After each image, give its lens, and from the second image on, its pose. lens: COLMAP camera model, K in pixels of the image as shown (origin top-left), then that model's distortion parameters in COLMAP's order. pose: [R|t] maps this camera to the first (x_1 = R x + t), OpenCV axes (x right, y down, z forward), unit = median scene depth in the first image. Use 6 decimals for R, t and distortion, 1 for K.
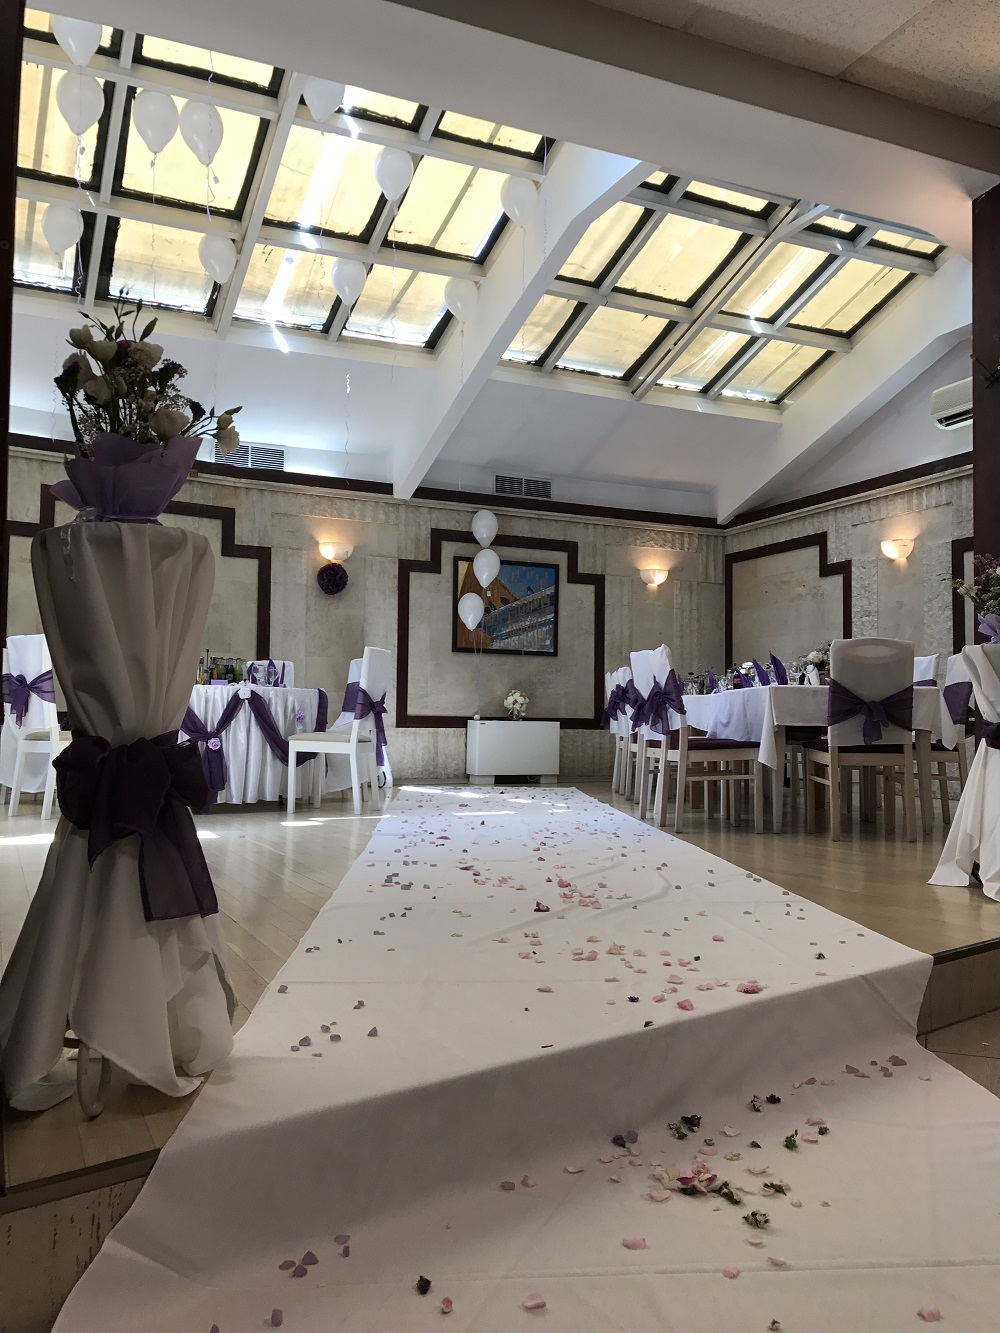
lens RADIAL K [[1062.1, 0, 514.4], [0, 1062.1, 680.2], [0, 0, 1]] dist [0.016920, -0.028956]
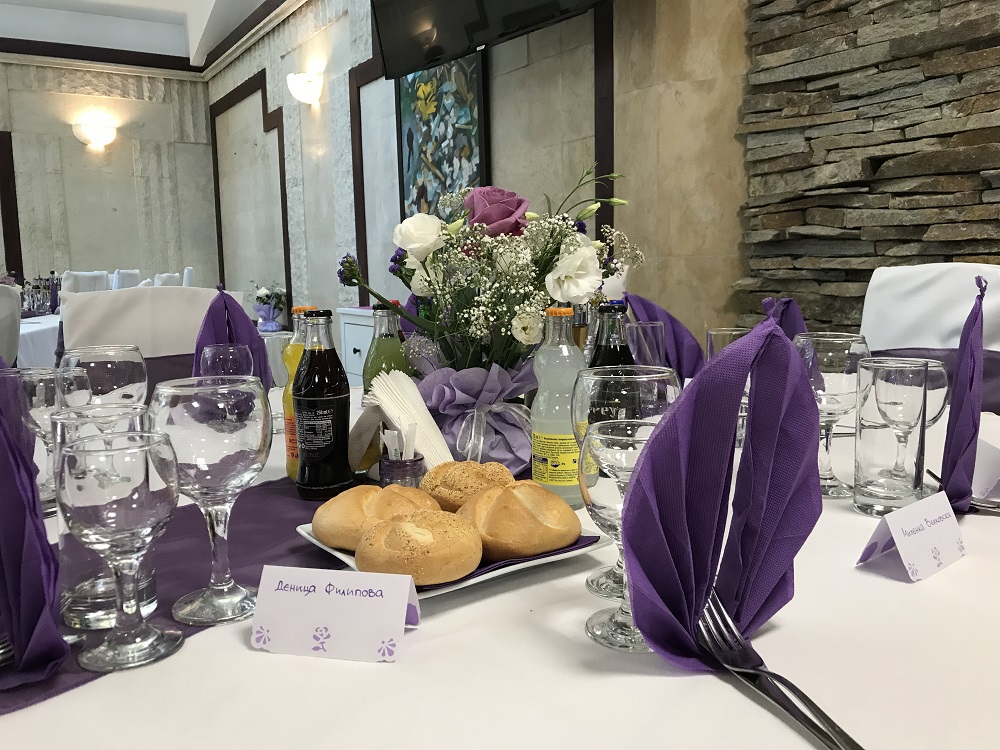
lens RADIAL K [[796.8, 0, 510.9], [0, 796.8, 369.5], [0, 0, 1]] dist [0.016920, -0.028956]
pose [[0.988342, -0.045442, 0.145312, 0.376200], [0.019874, 0.984759, 0.172784, -0.026557], [-0.150949, -0.167882, 0.974182, 0.403757]]
